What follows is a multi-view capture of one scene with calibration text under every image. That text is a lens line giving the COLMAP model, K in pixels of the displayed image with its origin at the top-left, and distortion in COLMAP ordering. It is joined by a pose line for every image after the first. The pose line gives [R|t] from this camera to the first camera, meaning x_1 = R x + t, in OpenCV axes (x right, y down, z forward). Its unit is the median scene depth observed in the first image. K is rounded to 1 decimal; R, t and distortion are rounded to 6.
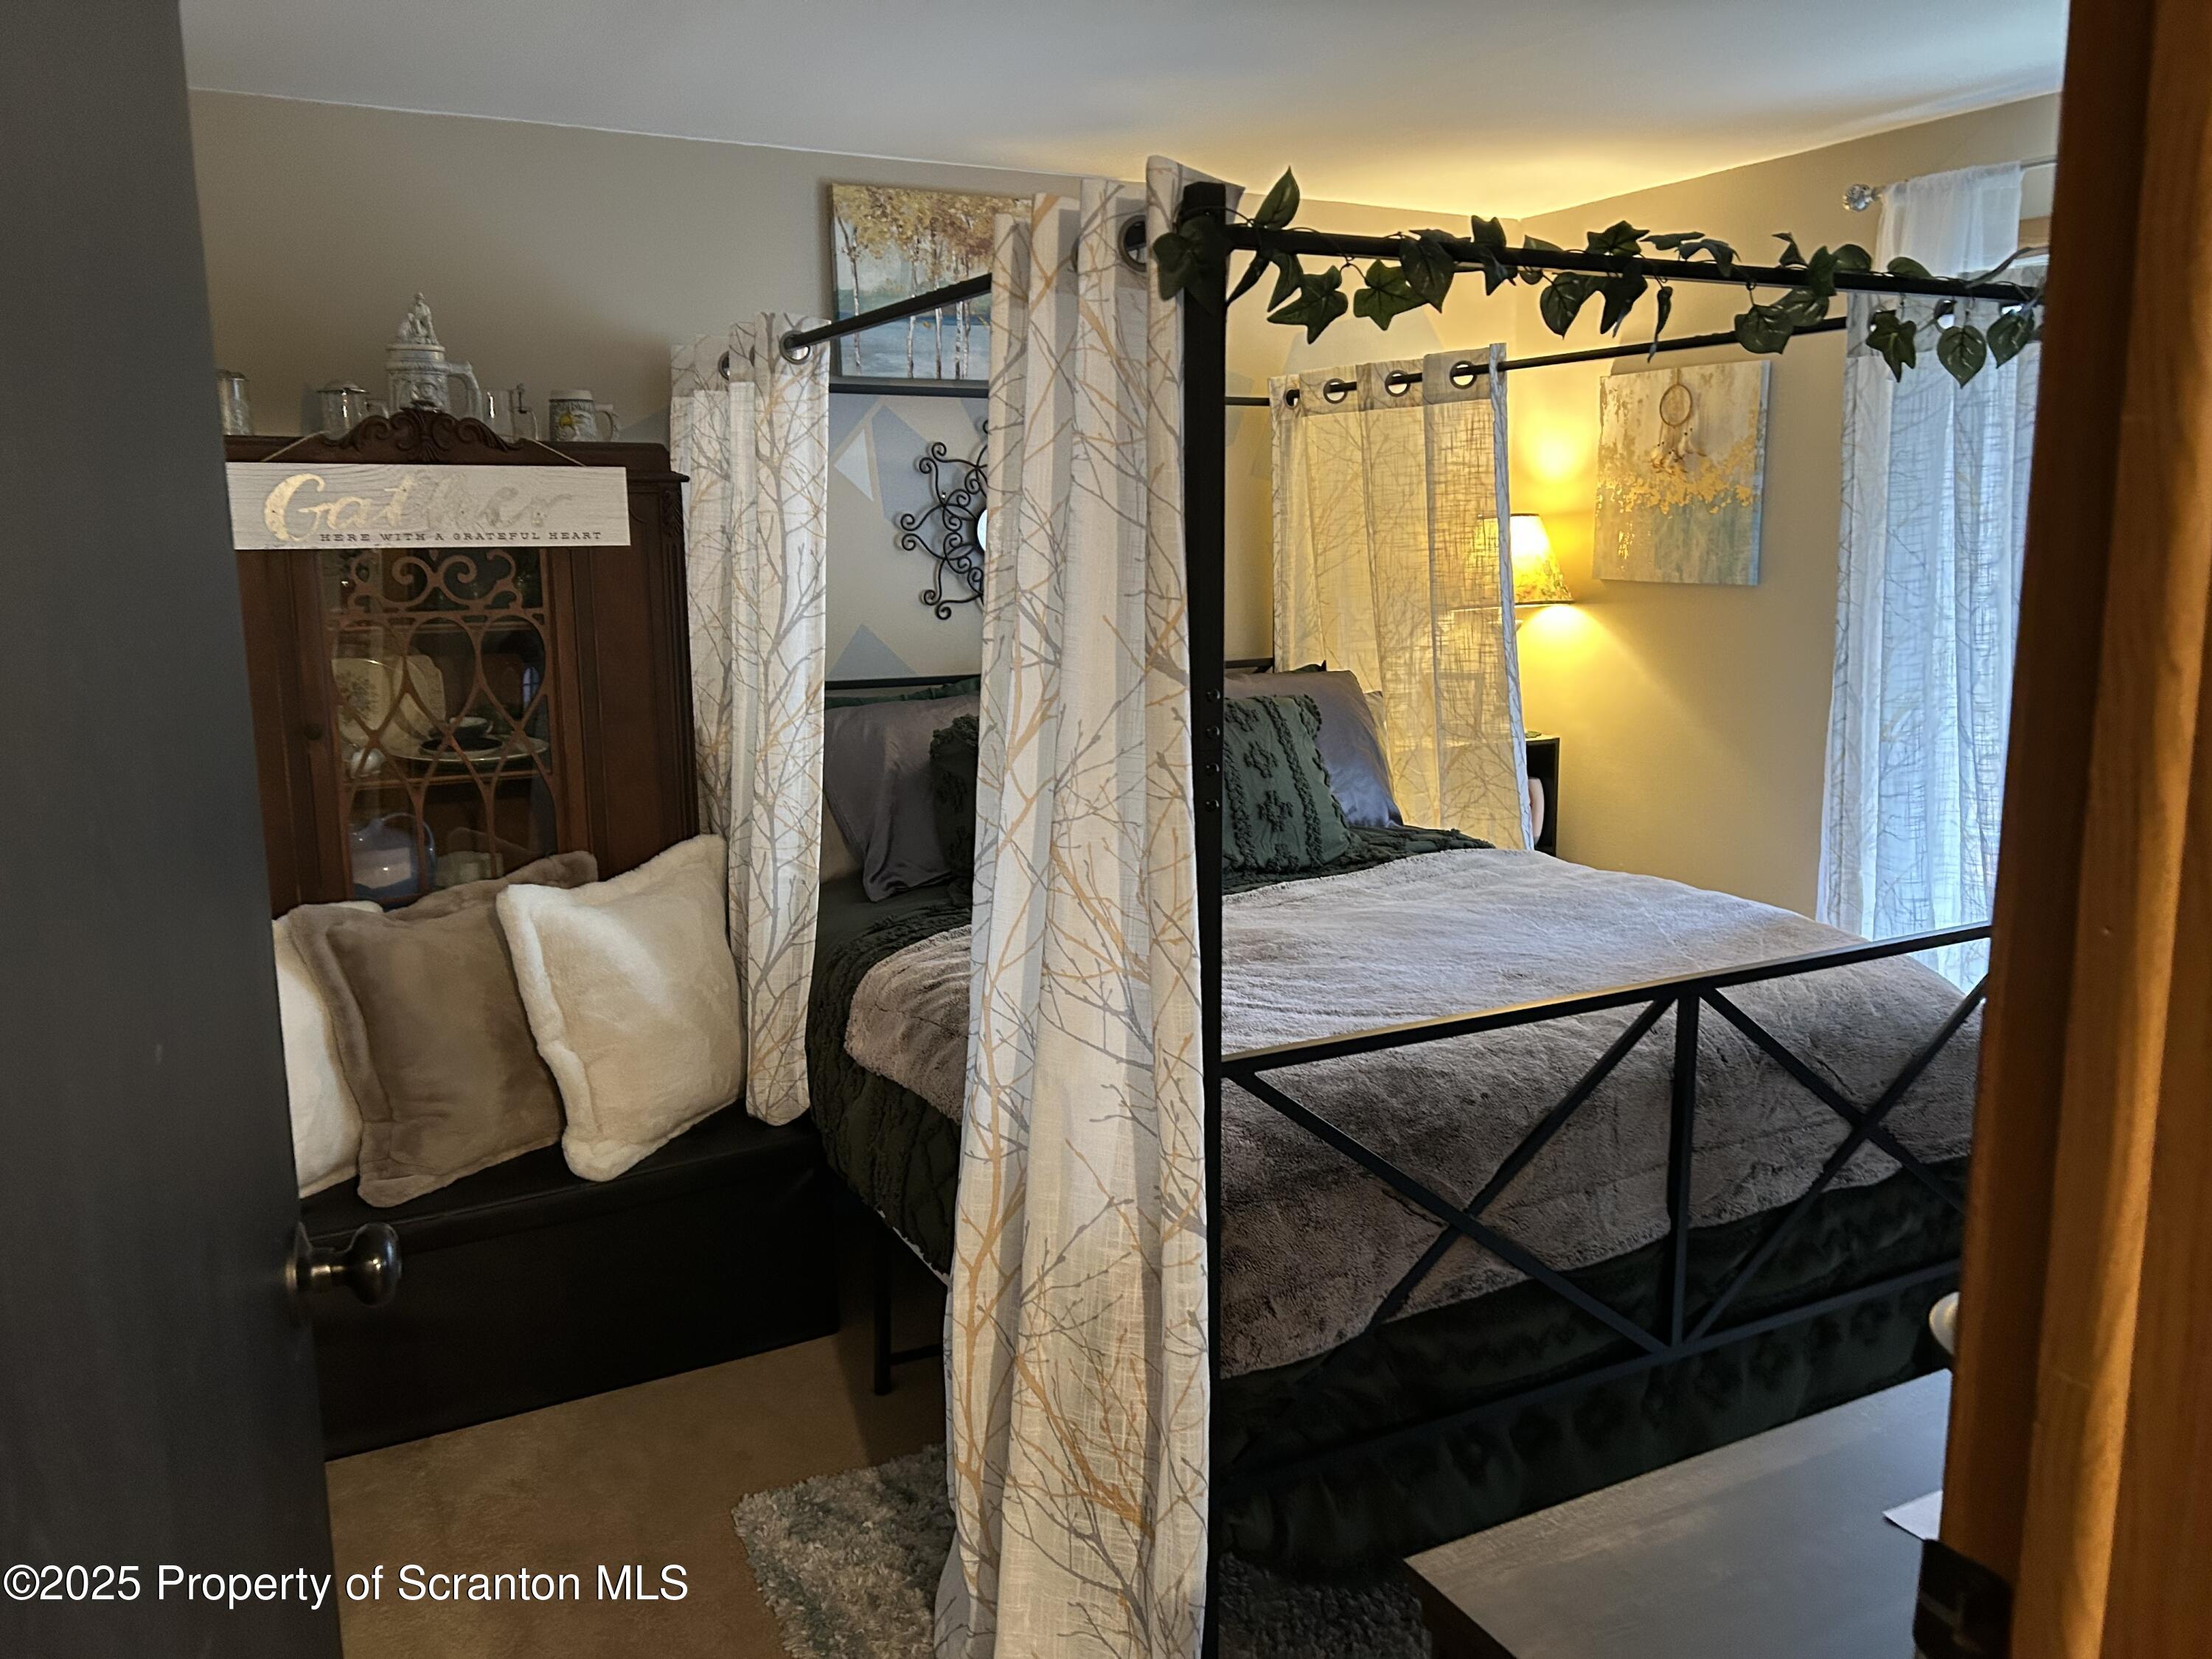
lens RADIAL K [[1662.7, 0, 1117.5], [0, 1662.7, 822.7], [0, 0, 1]] dist [0.050363, -0.060977]
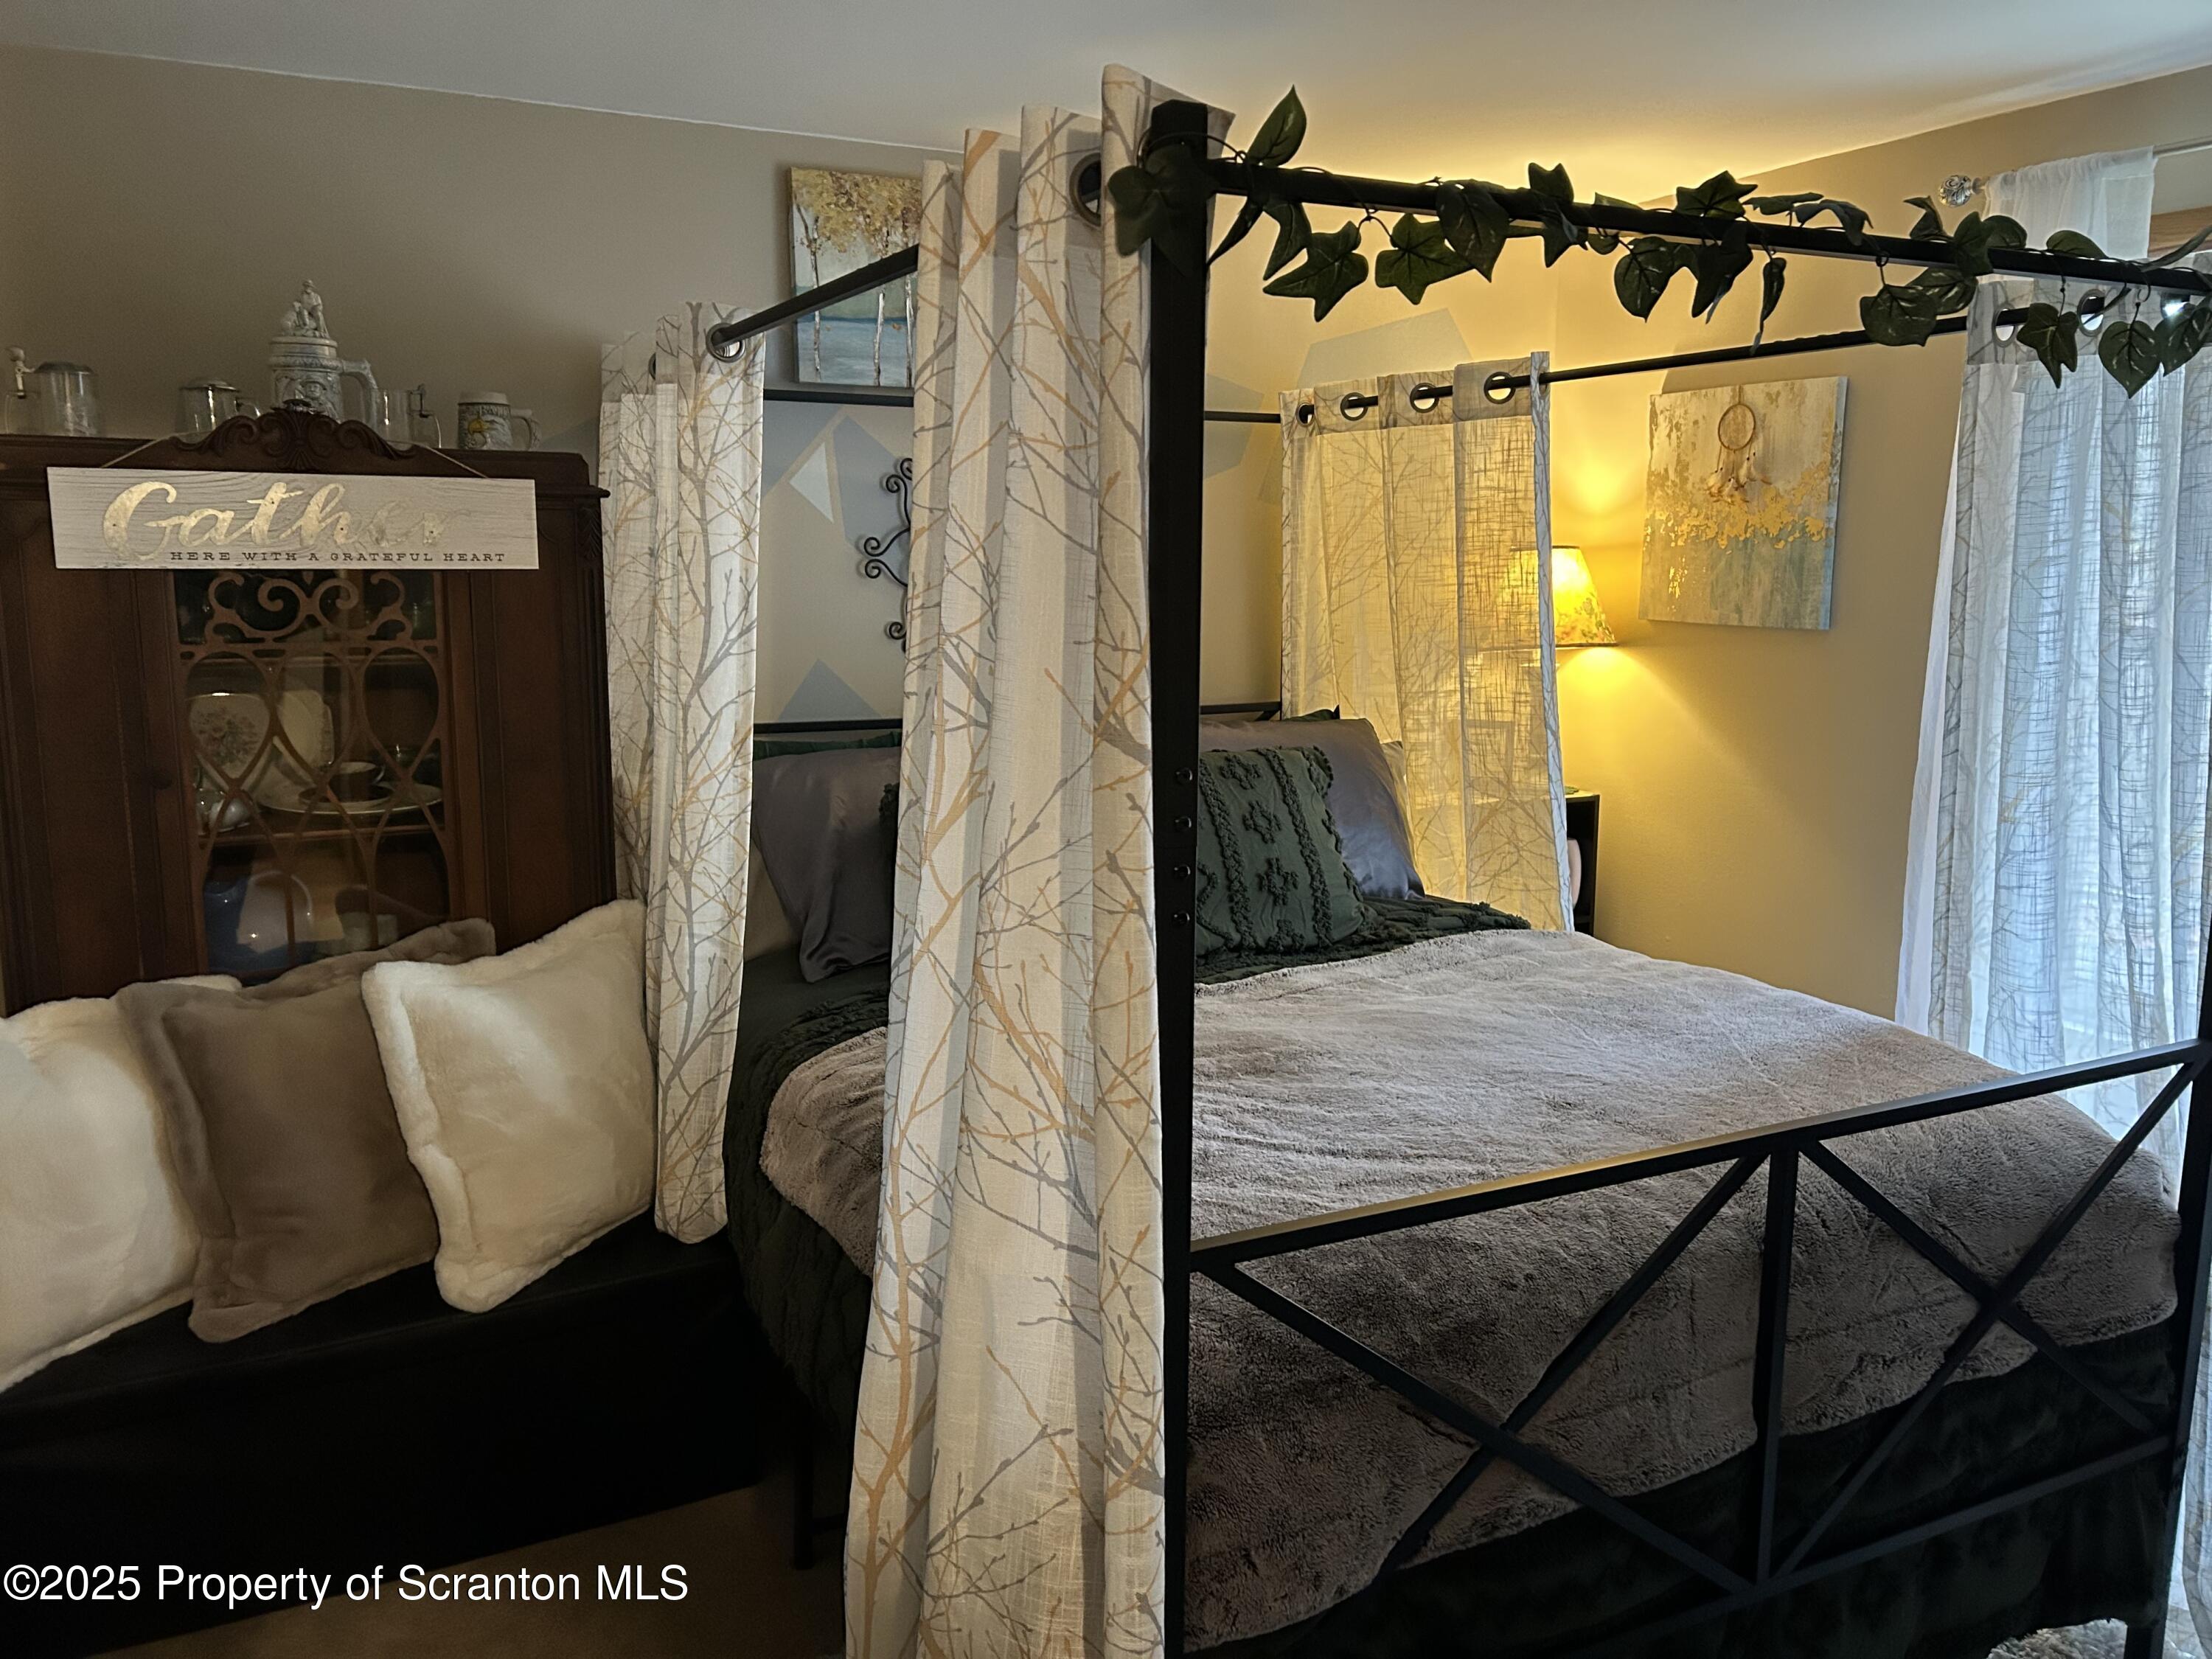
lens RADIAL K [[1662.7, 0, 1093.9], [0, 1662.7, 819.7], [0, 0, 1]] dist [0.050363, -0.060977]
pose [[0.999597, 0.016343, -0.023203, 0.022437], [-0.016751, 0.999706, -0.017508, -0.027932], [0.022910, 0.017890, 0.999577, 0.154659]]
